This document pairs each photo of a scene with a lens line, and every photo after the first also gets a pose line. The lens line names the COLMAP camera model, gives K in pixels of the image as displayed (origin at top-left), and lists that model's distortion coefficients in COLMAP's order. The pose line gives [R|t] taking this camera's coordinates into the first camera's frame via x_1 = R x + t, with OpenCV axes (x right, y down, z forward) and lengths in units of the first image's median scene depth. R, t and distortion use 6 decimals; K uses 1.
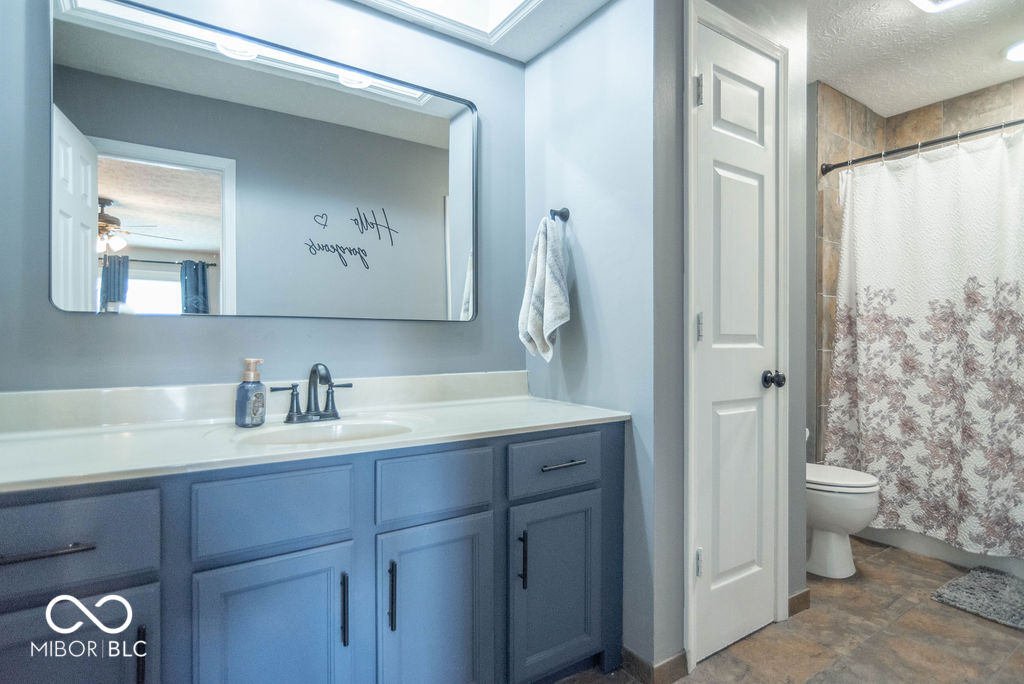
lens RADIAL K [[515.1, 0, 512.0], [0, 515.1, 344.4], [0, 0, 1]] dist [-0.002034, 0.003236]
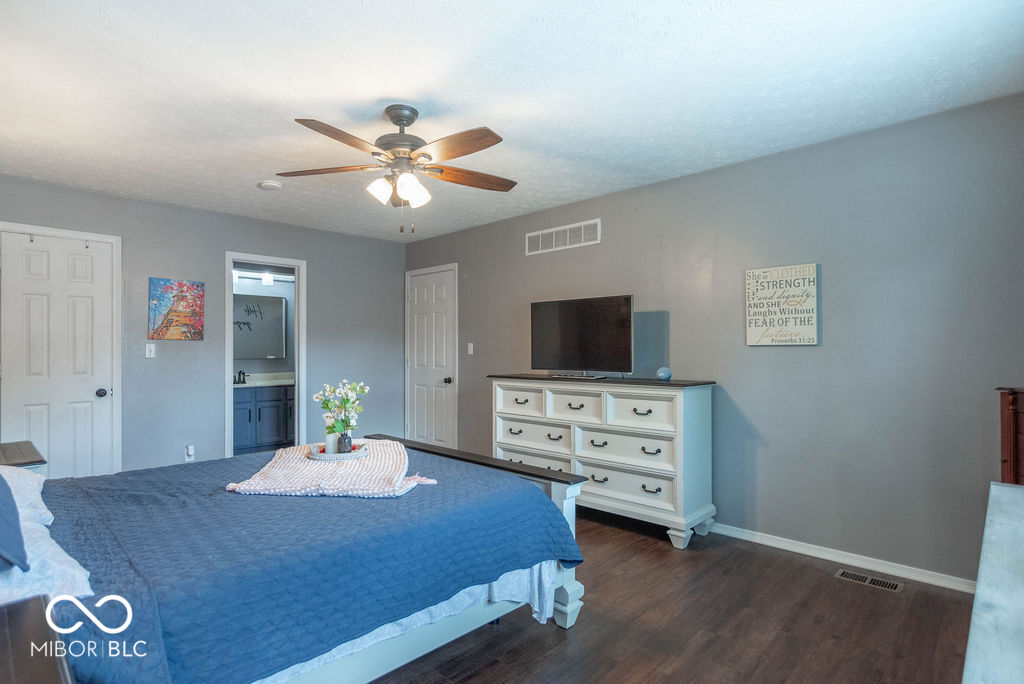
lens RADIAL K [[515.1, 0, 512.0], [0, 515.1, 344.4], [0, 0, 1]] dist [-0.002034, 0.003236]
pose [[0.977176, 0.001533, 0.212425, 0.452829], [0.001628, 0.999891, -0.014701, -0.054509], [-0.212424, 0.014711, 0.977067, -1.818811]]
